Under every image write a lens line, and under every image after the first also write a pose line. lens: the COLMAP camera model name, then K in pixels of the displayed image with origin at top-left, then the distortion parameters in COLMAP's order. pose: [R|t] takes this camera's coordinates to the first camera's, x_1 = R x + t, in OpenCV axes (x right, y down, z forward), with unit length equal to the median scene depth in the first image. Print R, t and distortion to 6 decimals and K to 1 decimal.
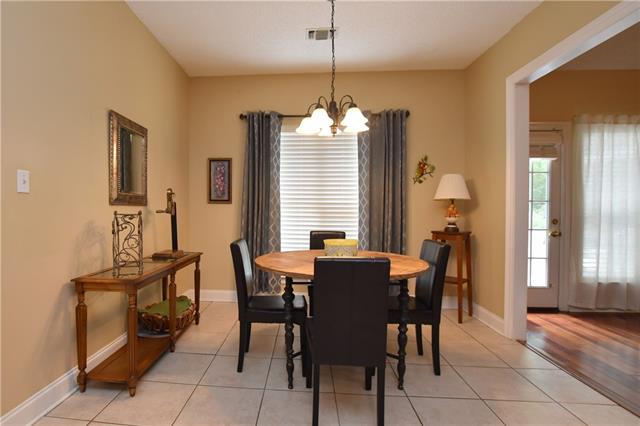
lens RADIAL K [[286.7, 0, 320.0], [0, 286.7, 213.0], [0, 0, 1]] dist [-0.027458, 0.001328]
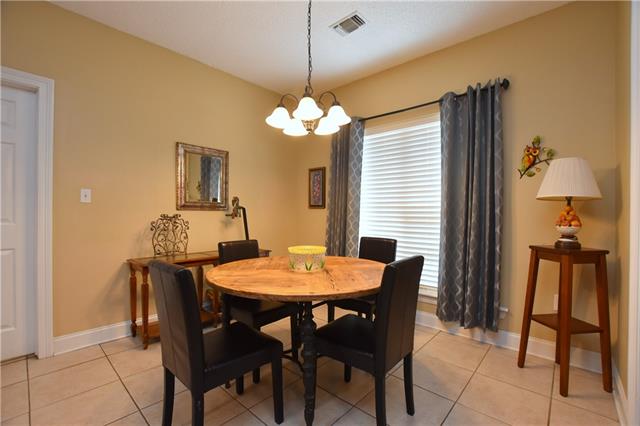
lens RADIAL K [[274.7, 0, 337.2], [0, 274.7, 213.4], [0, 0, 1]] dist [-0.026655, 0.000112]
pose [[0.816083, -0.000705, -0.577935, 0.360053], [-0.009366, 0.999852, -0.014446, 0.000060], [0.577859, 0.017202, 0.815955, 0.190683]]
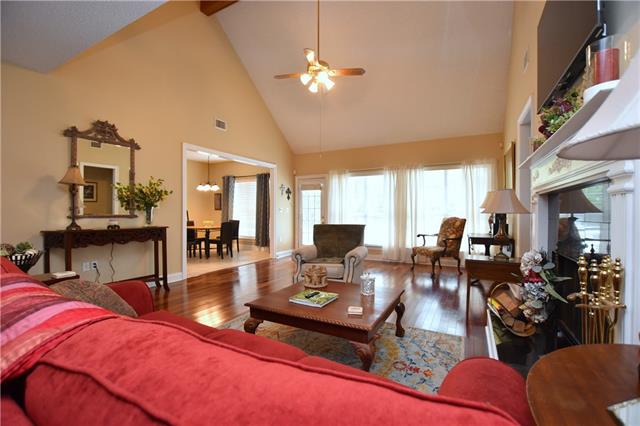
lens RADIAL K [[286.7, 0, 320.0], [0, 286.7, 213.0], [0, 0, 1]] dist [-0.027458, 0.001328]
pose [[0.915510, -0.002303, -0.402289, 1.726592], [-0.000851, 0.999970, -0.007662, 0.011224], [0.402295, 0.007357, 0.915480, -1.137607]]
